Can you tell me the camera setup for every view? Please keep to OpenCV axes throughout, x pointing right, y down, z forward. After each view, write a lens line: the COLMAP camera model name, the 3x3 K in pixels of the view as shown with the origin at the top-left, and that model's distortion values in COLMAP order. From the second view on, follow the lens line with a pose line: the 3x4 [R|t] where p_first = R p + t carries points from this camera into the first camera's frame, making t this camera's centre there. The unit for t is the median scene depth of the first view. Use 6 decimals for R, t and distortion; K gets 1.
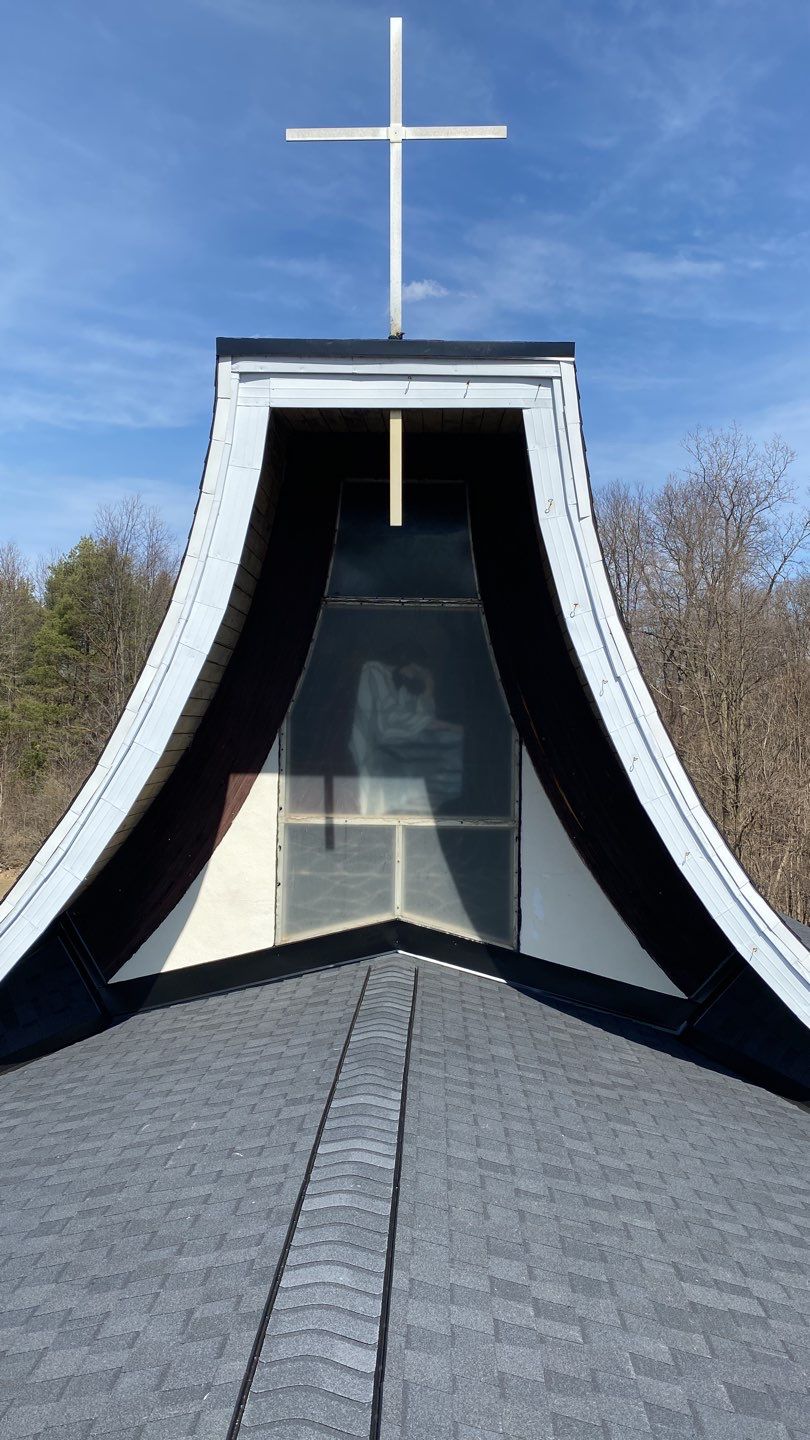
lens RADIAL K [[1100.1, 0, 411.1], [0, 1100.1, 719.4], [0, 0, 1]] dist [0.057563, -0.099618]
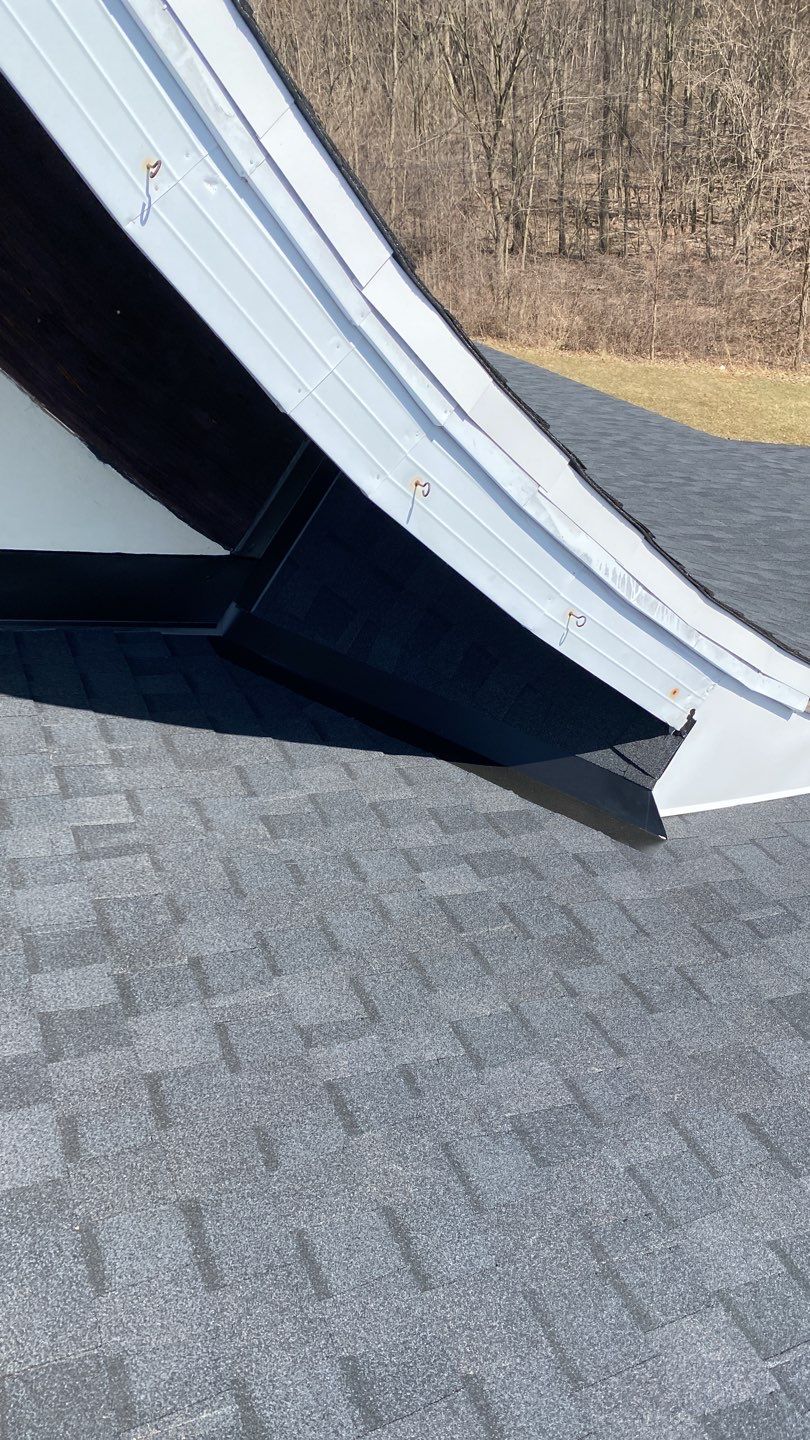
lens RADIAL K [[1100.1, 0, 411.1], [0, 1100.1, 719.4], [0, 0, 1]] dist [0.057563, -0.099618]
pose [[0.904923, -0.272780, 0.326659, 0.153040], [0.064684, 0.846810, 0.527948, 0.080364], [-0.420632, -0.456623, 0.783942, 0.591061]]
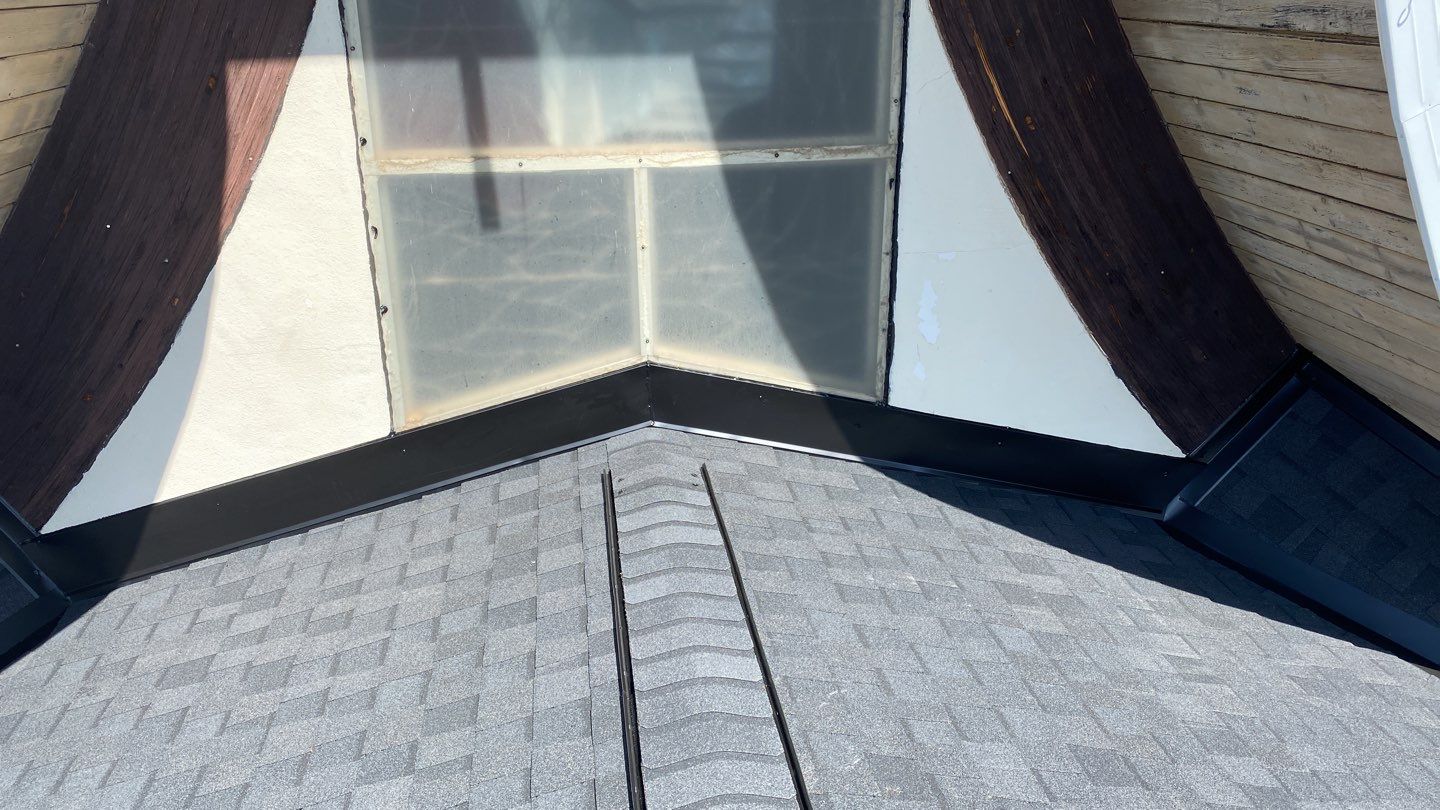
lens RADIAL K [[1100.1, 0, 723.3], [0, 1100.1, 407.1], [0, 0, 1]] dist [0.057563, -0.099618]
pose [[0.985944, -0.085337, 0.143641, -0.050644], [0.026413, 0.928521, 0.370340, 0.020629], [-0.164977, -0.361340, 0.917723, 0.540957]]
